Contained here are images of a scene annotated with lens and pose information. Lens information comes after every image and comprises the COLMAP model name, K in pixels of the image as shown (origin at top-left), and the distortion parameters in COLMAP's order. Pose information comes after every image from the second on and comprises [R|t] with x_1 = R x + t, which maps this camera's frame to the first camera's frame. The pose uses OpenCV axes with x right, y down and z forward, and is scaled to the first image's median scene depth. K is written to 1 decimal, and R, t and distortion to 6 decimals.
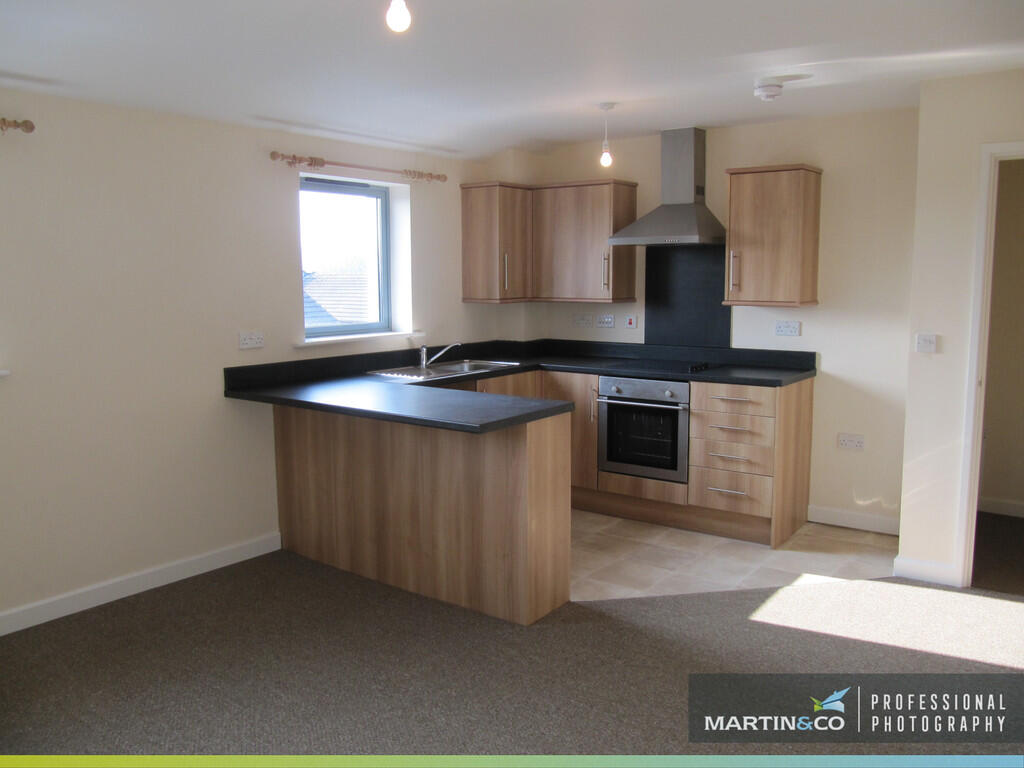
lens RADIAL K [[849.0, 0, 512.8], [0, 849.0, 387.5], [0, 0, 1]] dist [-0.038464, 0.018608]
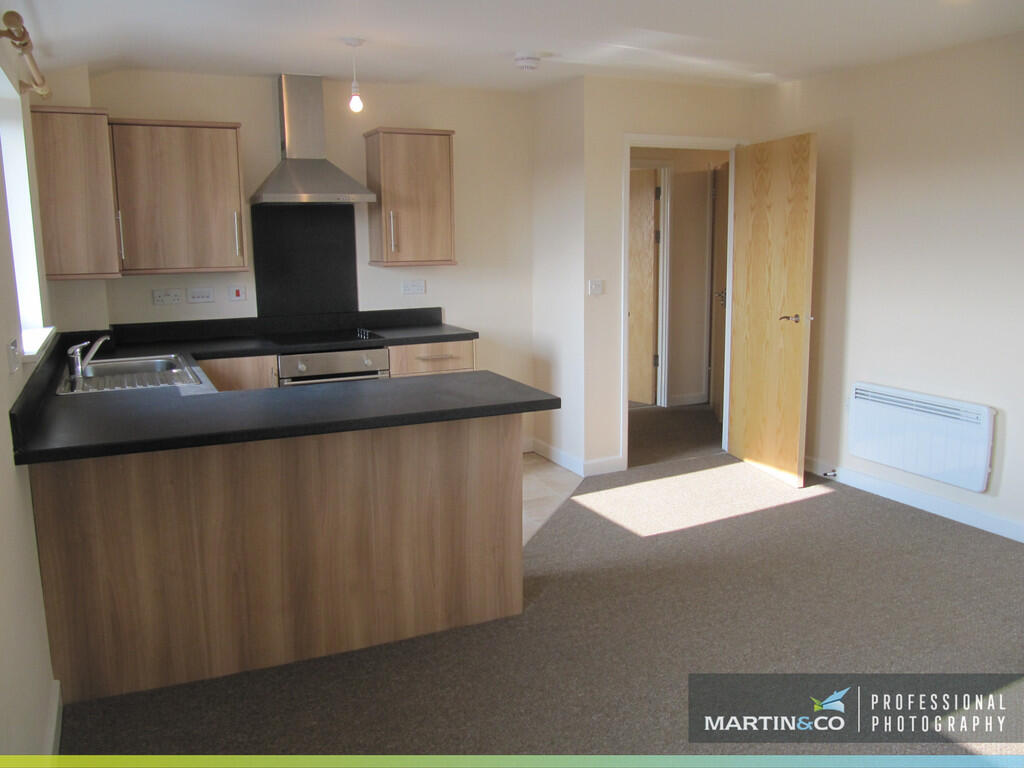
lens RADIAL K [[849.0, 0, 514.5], [0, 849.0, 382.1], [0, 0, 1]] dist [-0.038464, 0.018608]
pose [[0.473258, -0.151930, 0.867724, -0.620772], [0.128068, 0.986417, 0.102864, -0.052525], [-0.871565, 0.062446, 0.486287, 0.447120]]
